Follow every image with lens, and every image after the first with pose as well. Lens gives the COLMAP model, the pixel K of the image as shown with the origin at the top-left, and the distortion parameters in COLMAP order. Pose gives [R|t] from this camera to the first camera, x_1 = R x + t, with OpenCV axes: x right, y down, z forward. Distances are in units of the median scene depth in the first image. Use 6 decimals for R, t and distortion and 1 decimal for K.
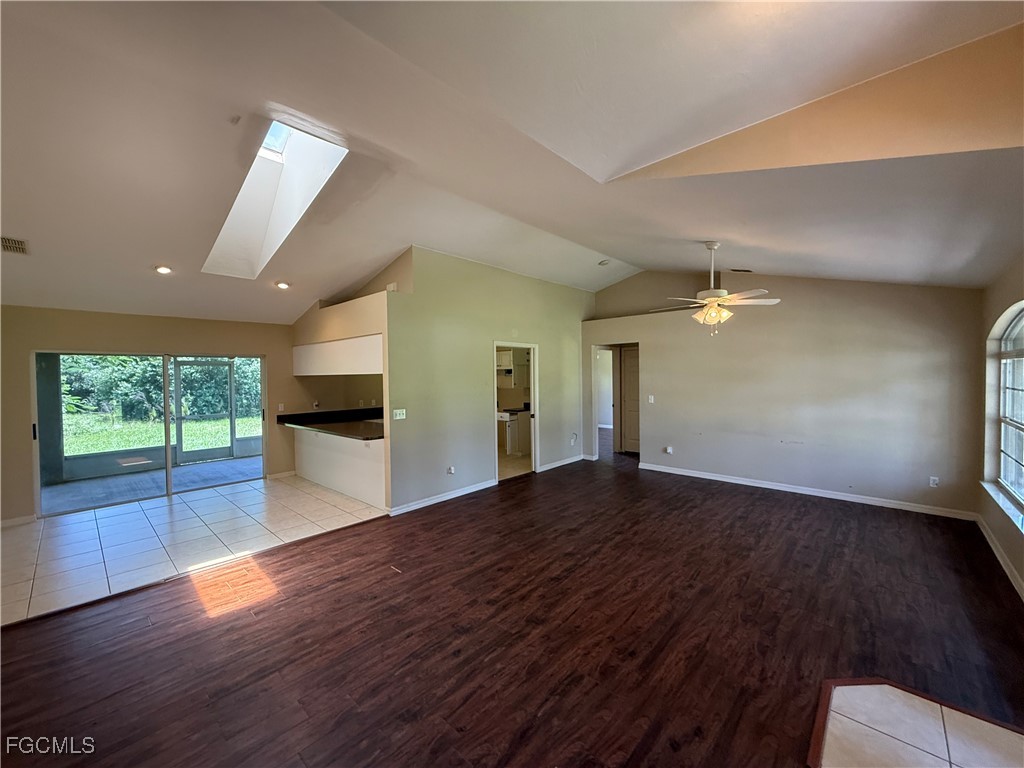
lens RADIAL K [[407.9, 0, 511.4], [0, 407.9, 385.0], [0, 0, 1]] dist [0.000059, 0.000160]
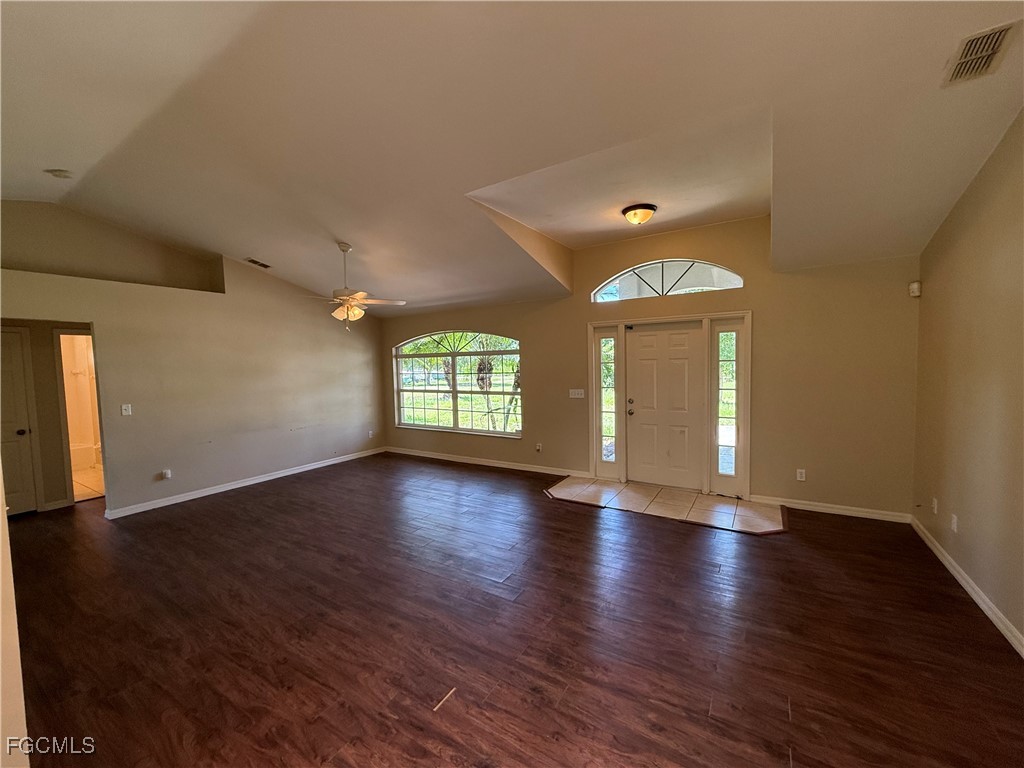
lens RADIAL K [[407.9, 0, 509.0], [0, 407.9, 383.7], [0, 0, 1]] dist [0.000059, 0.000160]
pose [[-0.180025, -0.036165, 0.982997, -0.750028], [0.054819, 0.997402, 0.046735, -0.005936], [-0.982133, 0.062300, -0.177574, 0.879857]]
